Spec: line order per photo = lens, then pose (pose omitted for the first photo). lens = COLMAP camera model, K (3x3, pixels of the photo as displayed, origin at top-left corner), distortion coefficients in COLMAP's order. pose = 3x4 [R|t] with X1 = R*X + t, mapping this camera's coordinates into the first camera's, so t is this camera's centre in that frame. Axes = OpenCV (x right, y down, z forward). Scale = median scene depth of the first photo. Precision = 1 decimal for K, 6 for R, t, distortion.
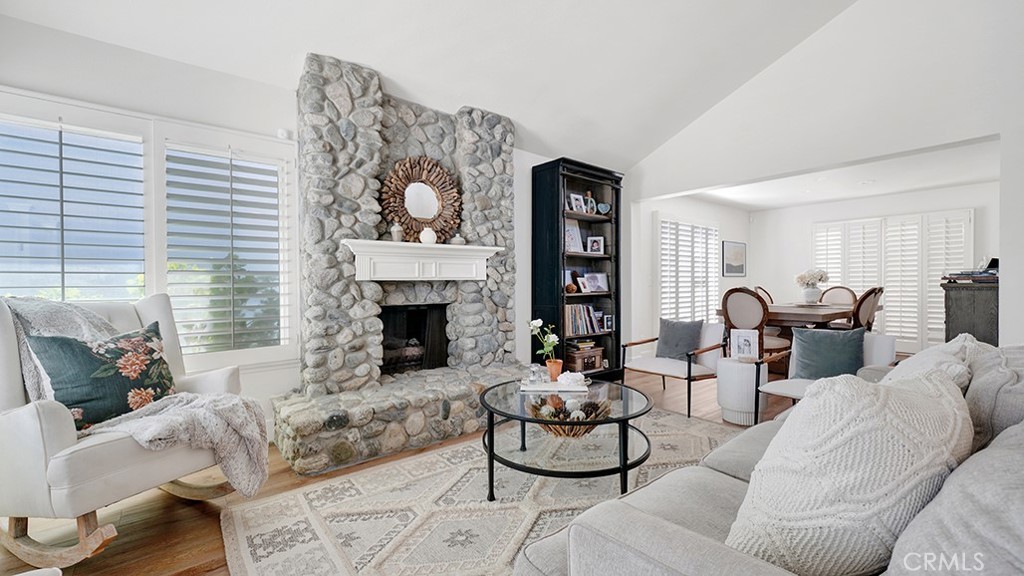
lens RADIAL K [[428.4, 0, 508.3], [0, 428.4, 286.6], [0, 0, 1]] dist [0.003401, 0.000904]
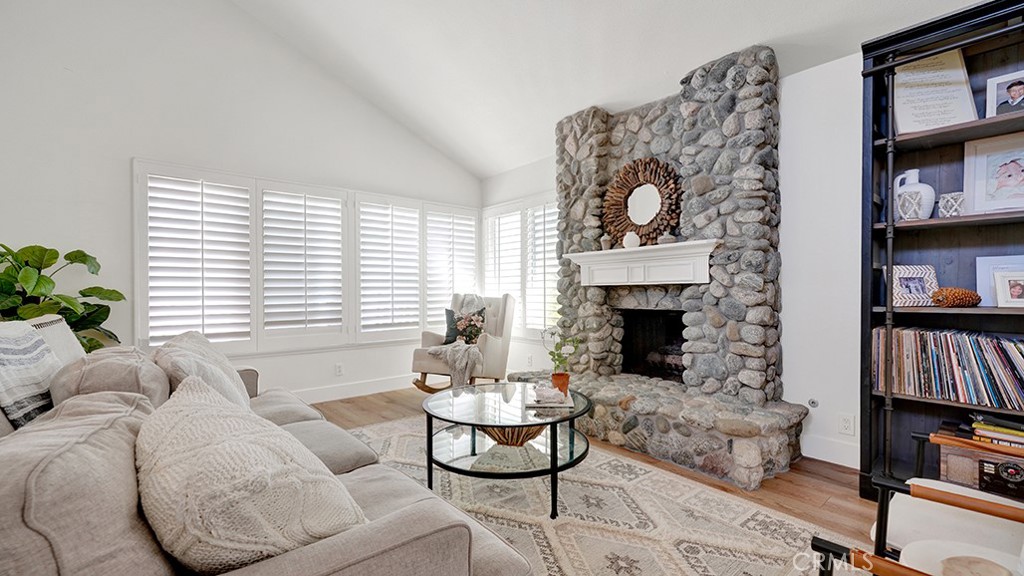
lens RADIAL K [[428.4, 0, 510.3], [0, 428.4, 290.9], [0, 0, 1]] dist [0.003401, 0.000904]
pose [[0.015937, 0.004025, -0.999865, 0.791472], [-0.001543, 0.999991, 0.004001, -0.003892], [0.999872, 0.001479, 0.015943, 0.695342]]
